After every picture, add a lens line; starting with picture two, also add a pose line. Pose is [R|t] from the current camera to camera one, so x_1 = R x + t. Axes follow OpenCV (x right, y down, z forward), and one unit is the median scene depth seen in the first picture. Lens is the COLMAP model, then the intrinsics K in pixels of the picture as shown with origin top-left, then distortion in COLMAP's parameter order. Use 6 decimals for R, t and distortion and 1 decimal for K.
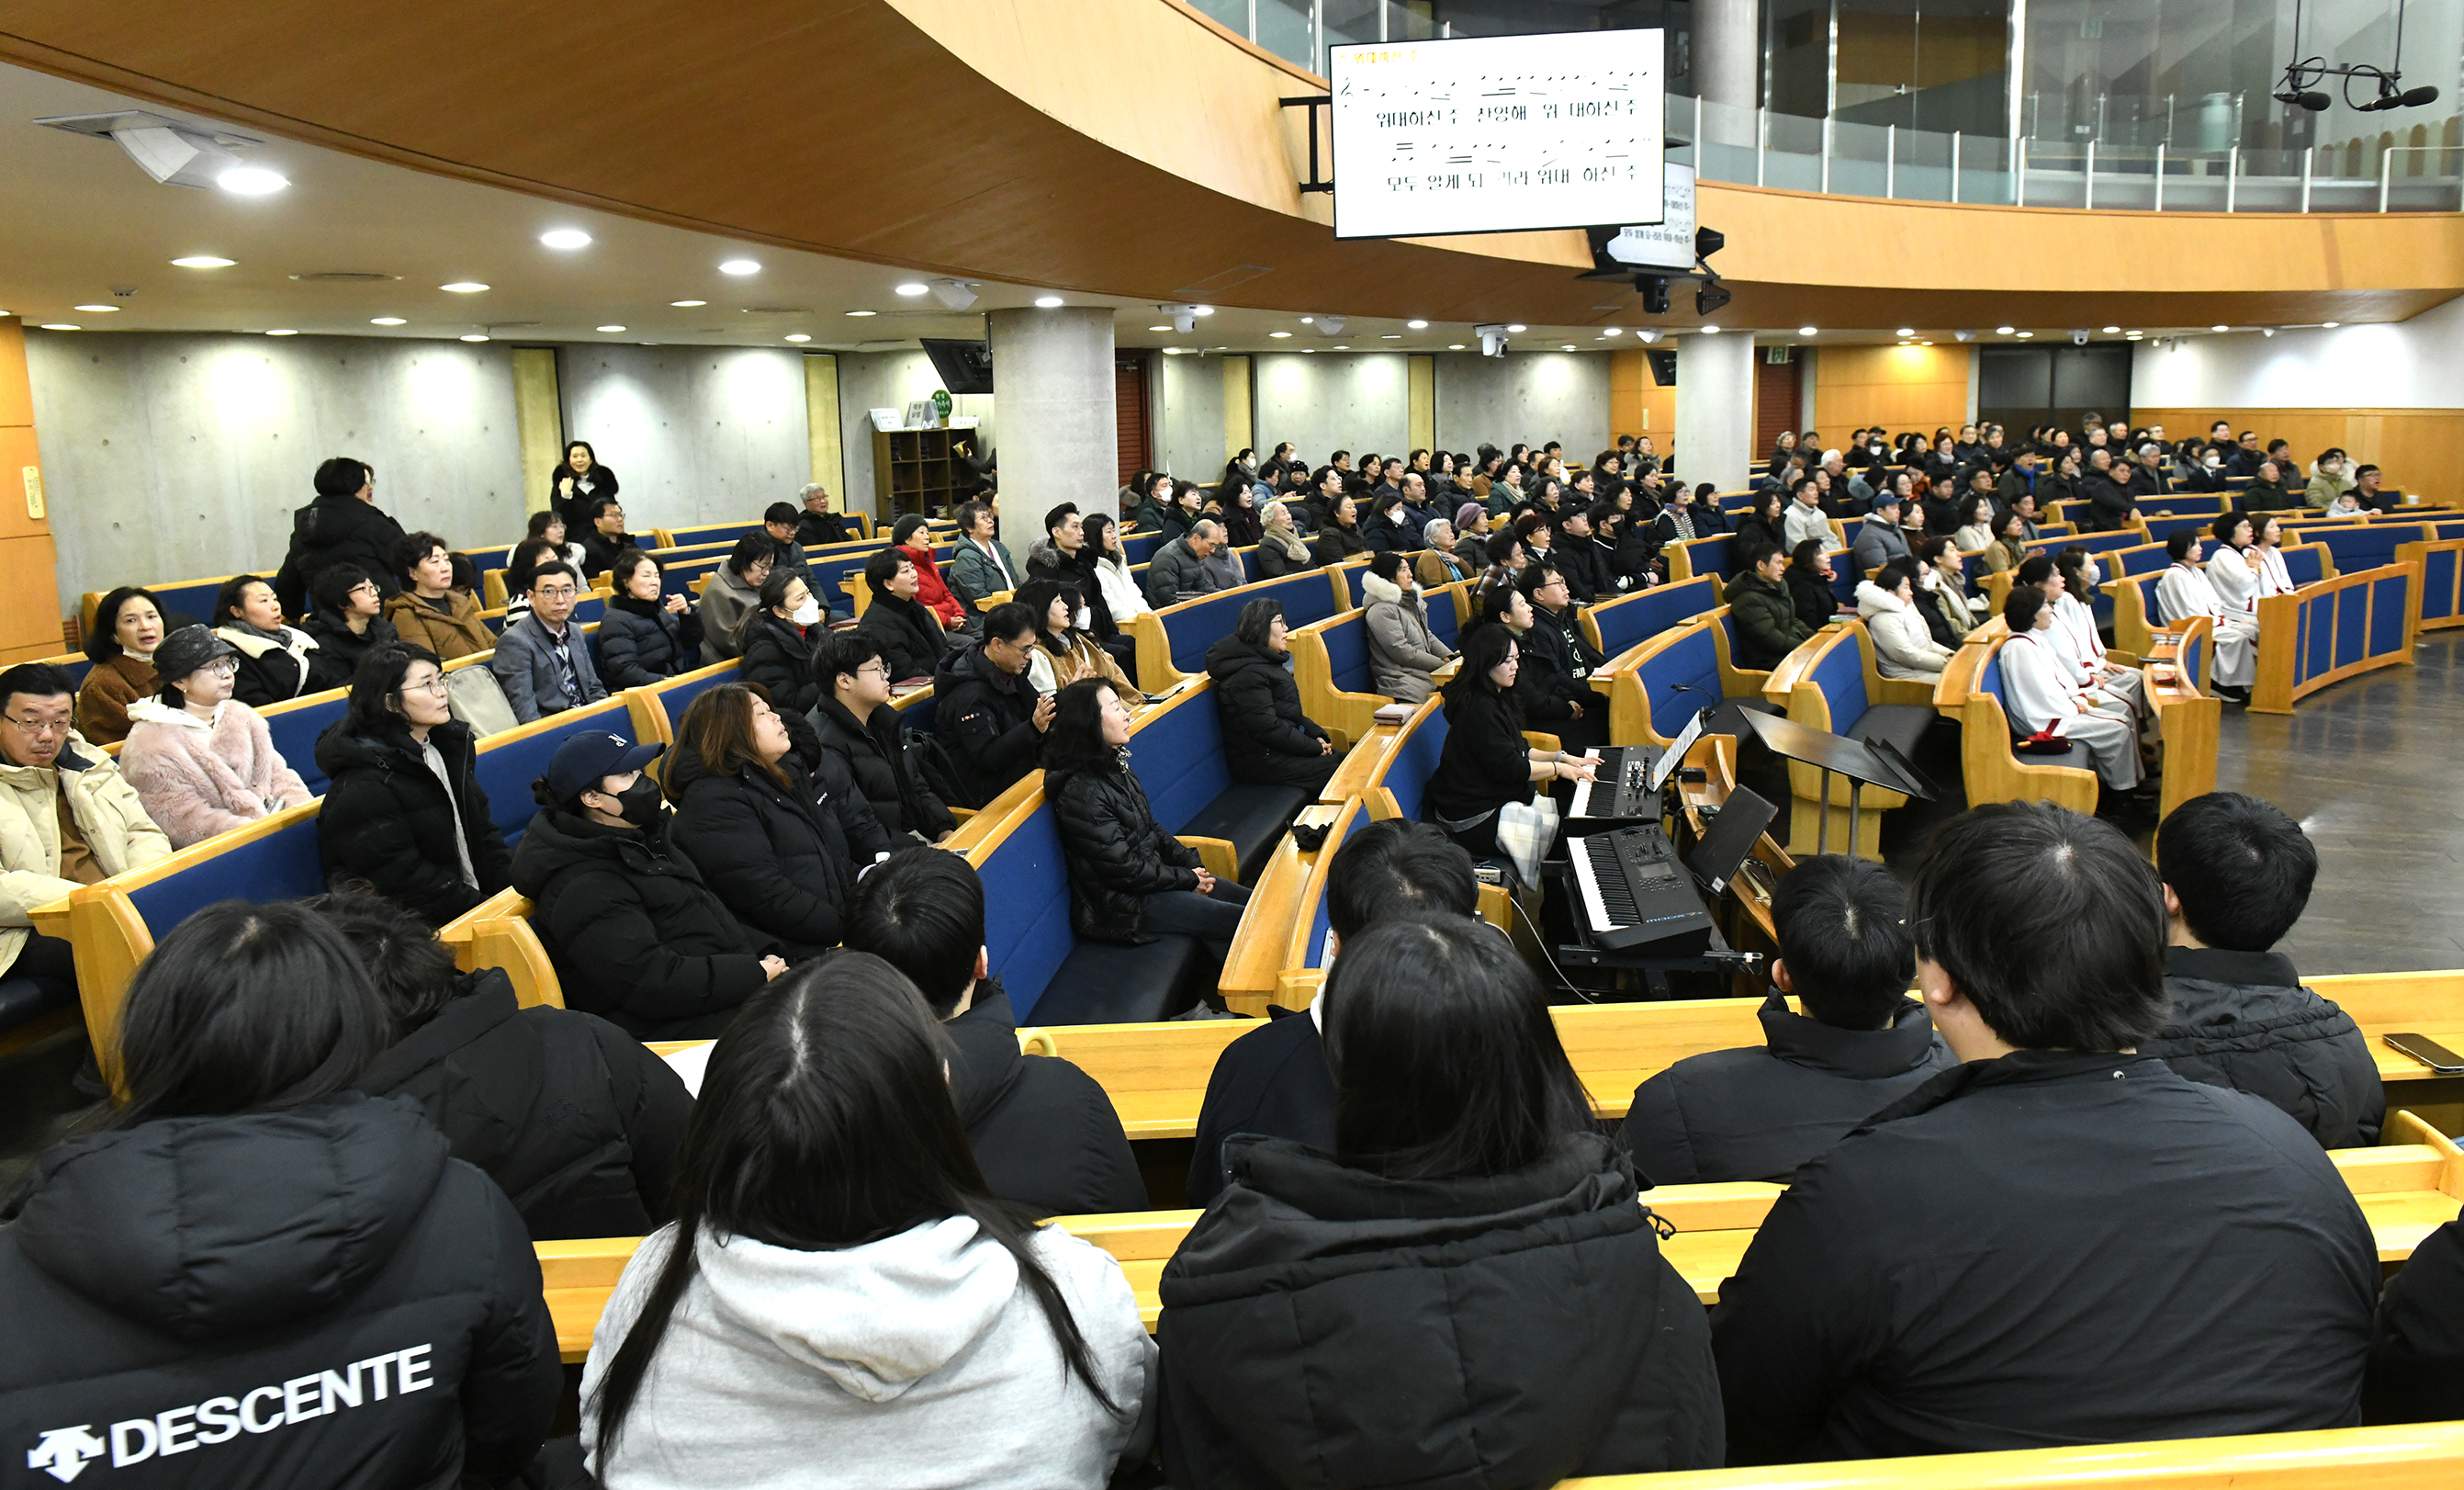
lens RADIAL K [[1625.2, 0, 1242.6], [0, 1625.2, 722.4], [0, 0, 1]] dist [-0.006418, -0.004000]
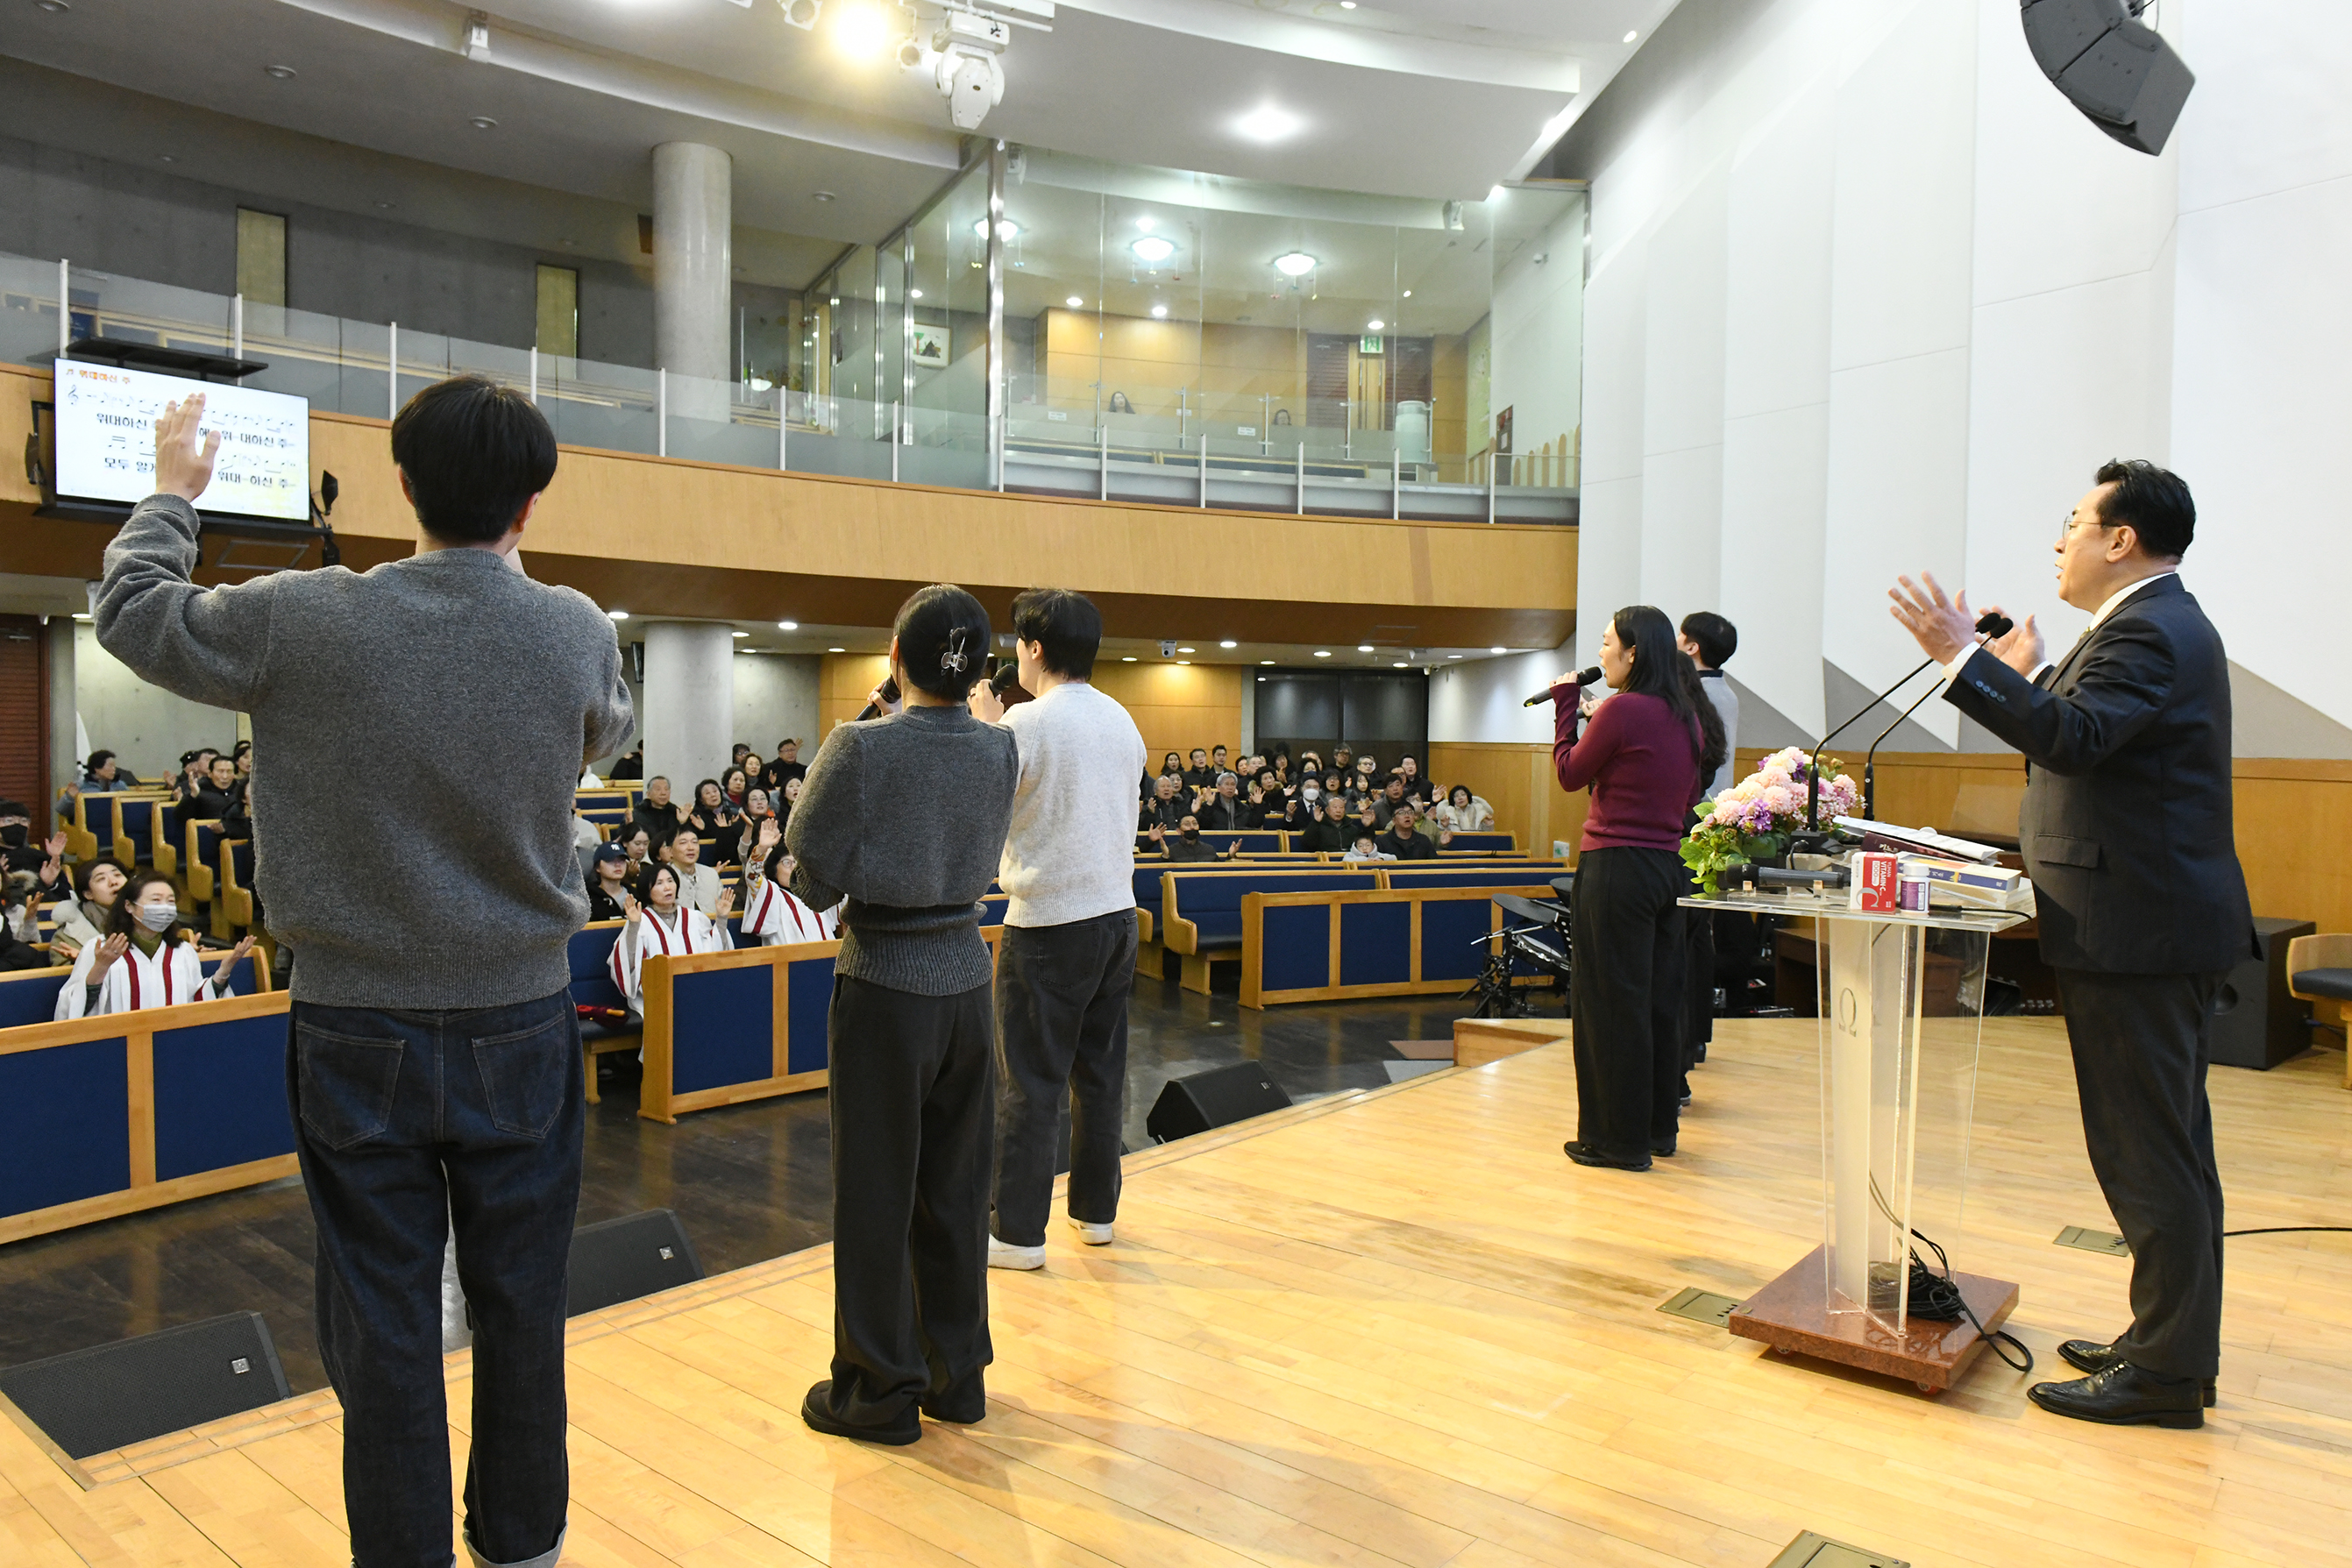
lens RADIAL K [[1585.6, 0, 1180.1], [0, 1585.6, 806.6], [0, 0, 1]] dist [-0.010533, -0.007655]
pose [[0.997784, 0.036473, 0.055649, 0.512582], [-0.028069, 0.989041, -0.144945, -0.031471], [-0.060326, 0.143062, 0.987874, 0.177283]]
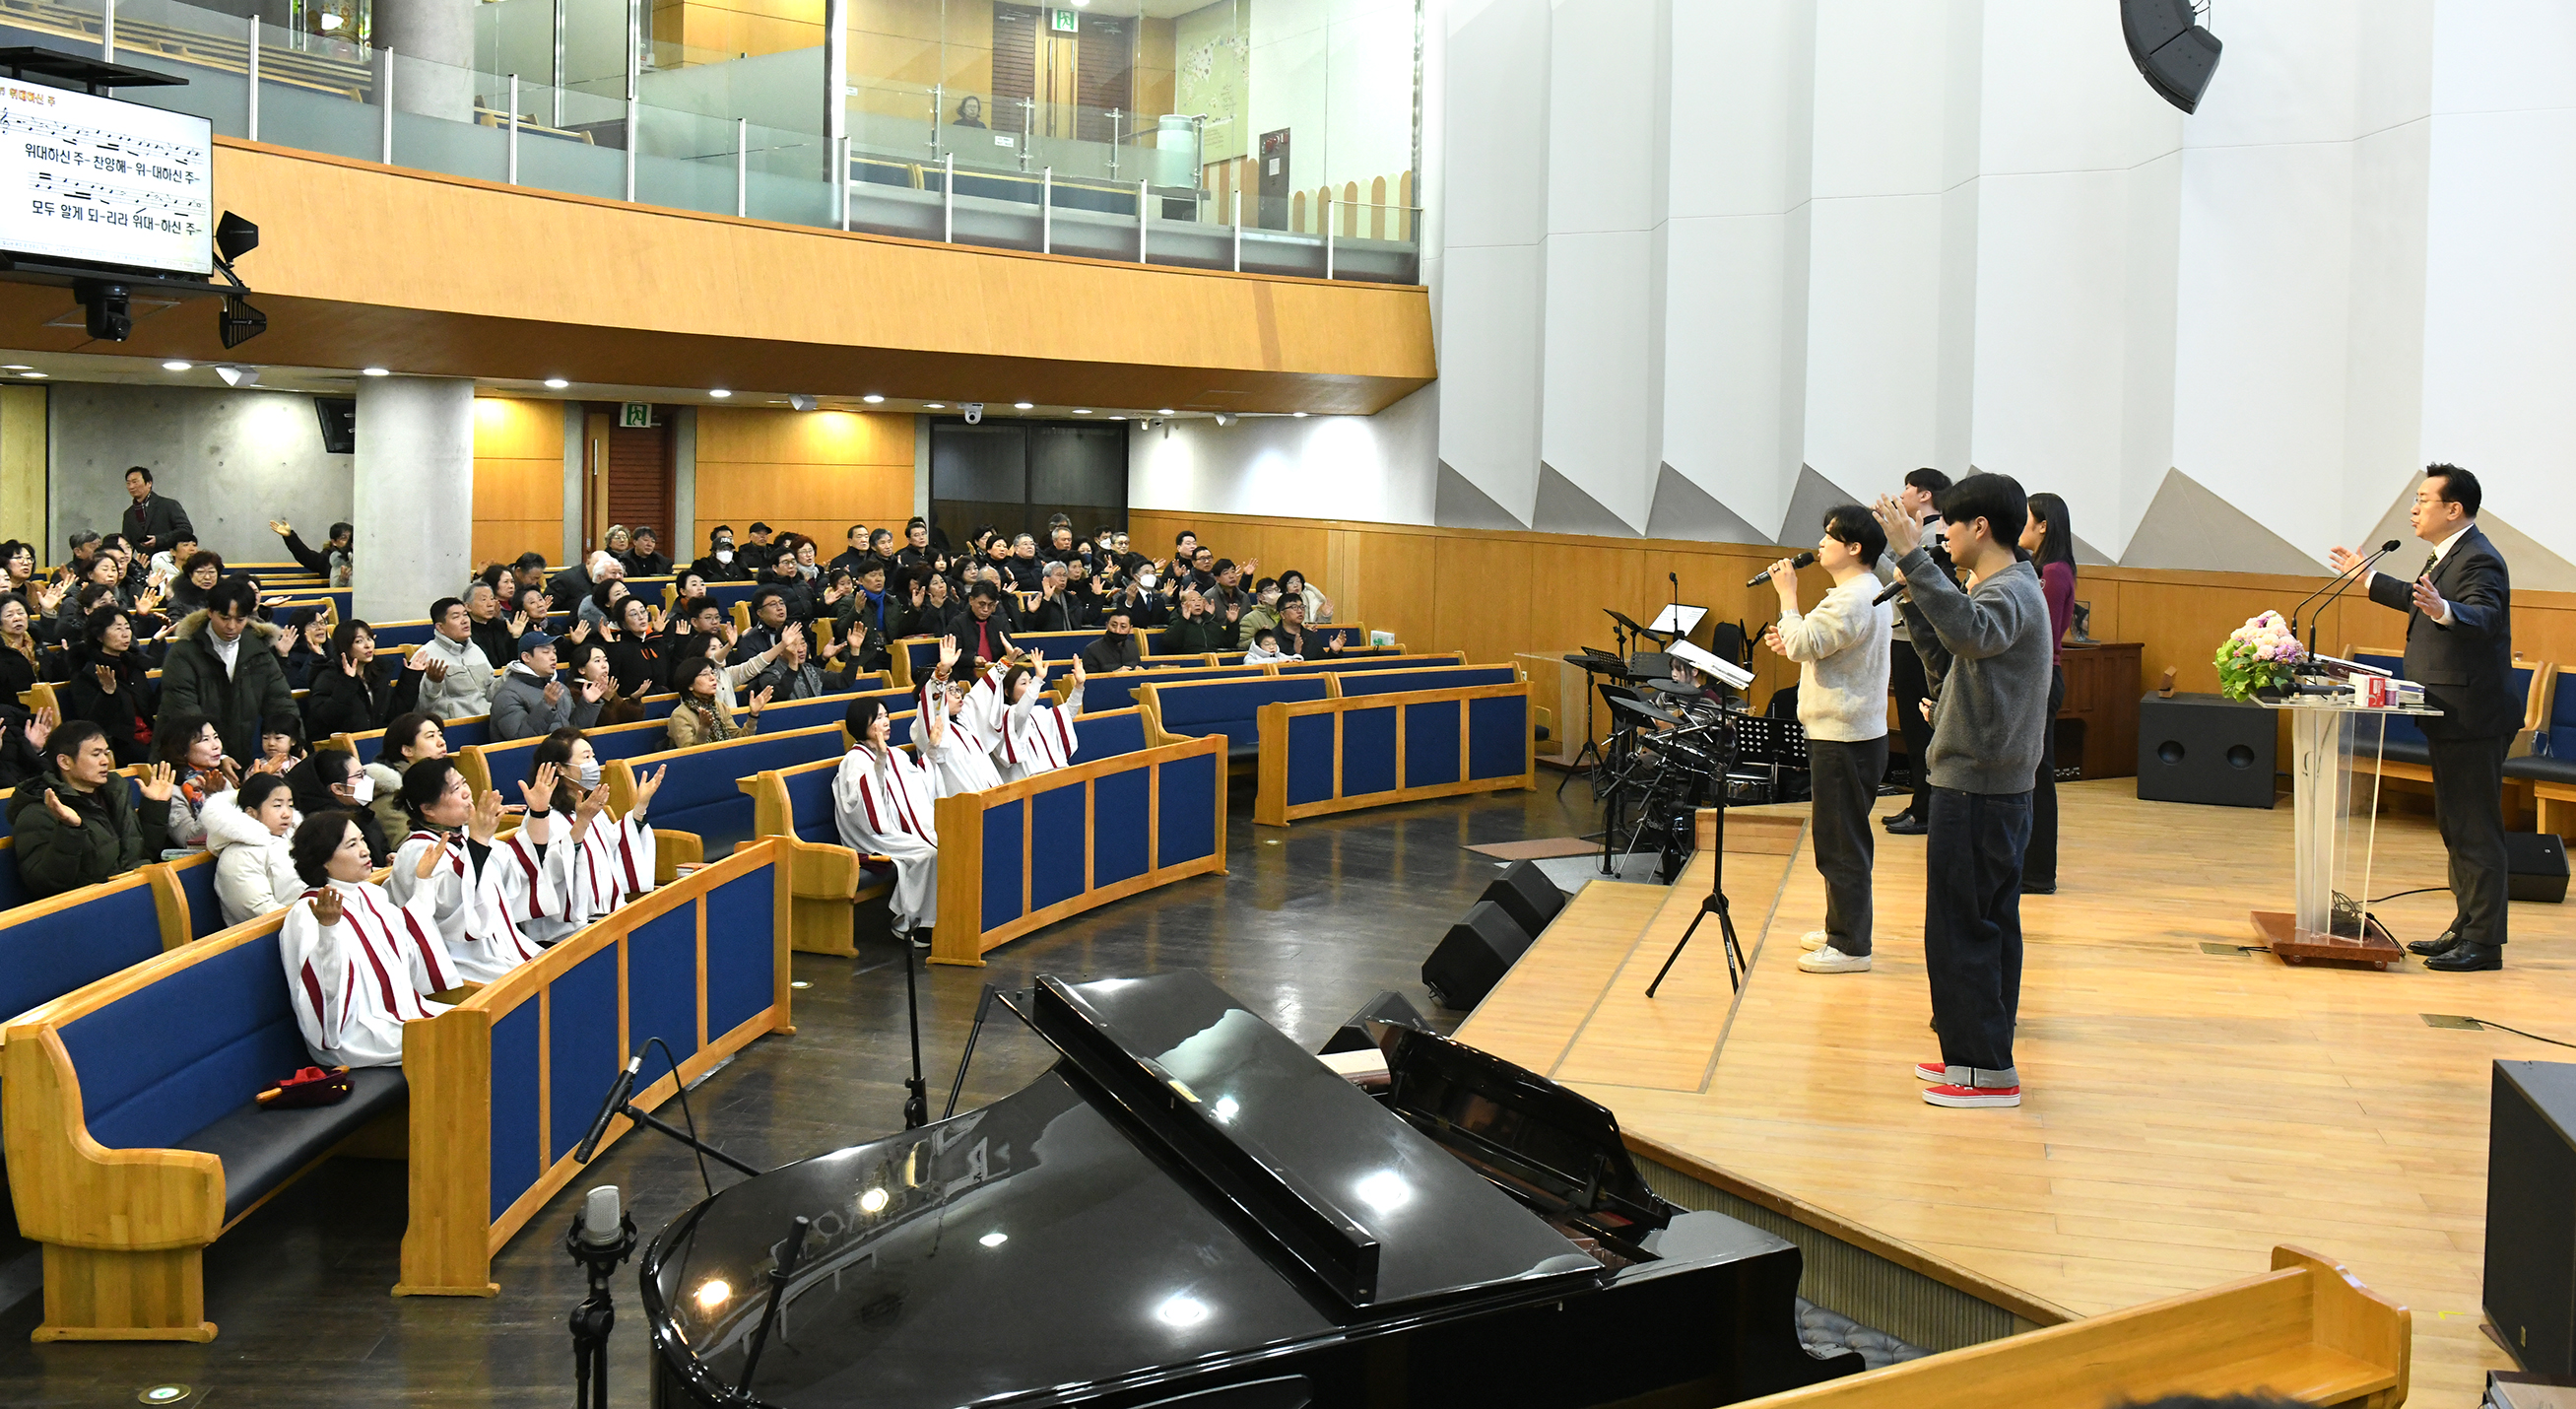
lens RADIAL K [[2258.4, 0, 1302.0], [0, 2258.4, 683.8], [0, 0, 1]] dist [-0.056555, 0.018741]
pose [[0.894530, 0.004294, 0.446987, 0.208879], [0.039693, 0.995241, -0.088996, -0.020689], [-0.445242, 0.097352, 0.890102, 0.041709]]
